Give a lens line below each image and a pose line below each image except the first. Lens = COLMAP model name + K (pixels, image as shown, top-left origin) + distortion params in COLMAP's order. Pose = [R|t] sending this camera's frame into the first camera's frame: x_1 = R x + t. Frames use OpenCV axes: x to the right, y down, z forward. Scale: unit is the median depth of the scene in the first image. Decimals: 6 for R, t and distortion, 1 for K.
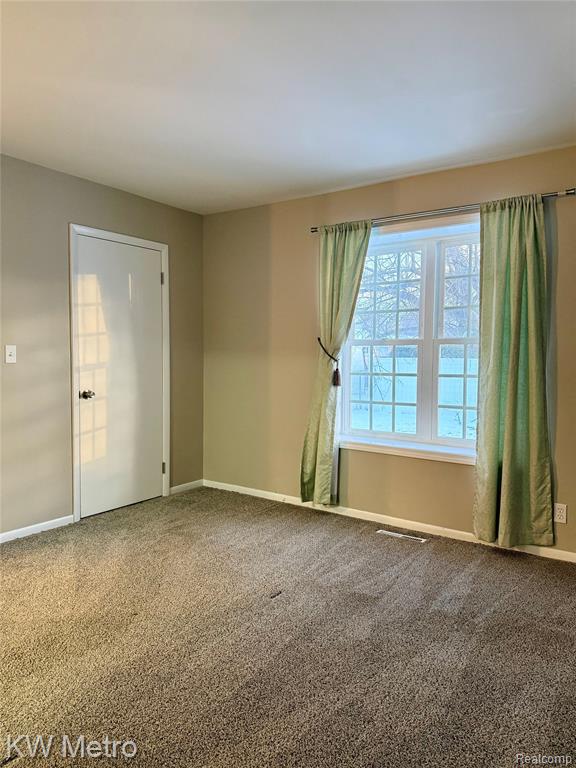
lens RADIAL K [[534.5, 0, 284.2], [0, 534.5, 381.2], [0, 0, 1]] dist [0.044567, -0.055870]
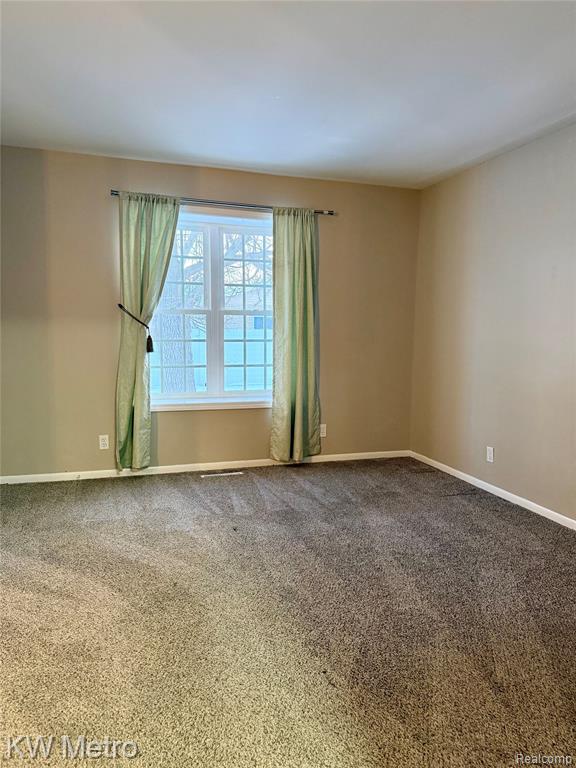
lens RADIAL K [[534.5, 0, 283.0], [0, 534.5, 385.5], [0, 0, 1]] dist [0.044567, -0.055870]
pose [[0.595612, -0.082914, 0.798982, -0.648702], [0.033756, 0.996363, 0.078233, 0.000430], [-0.802563, -0.019627, 0.596245, 0.186840]]
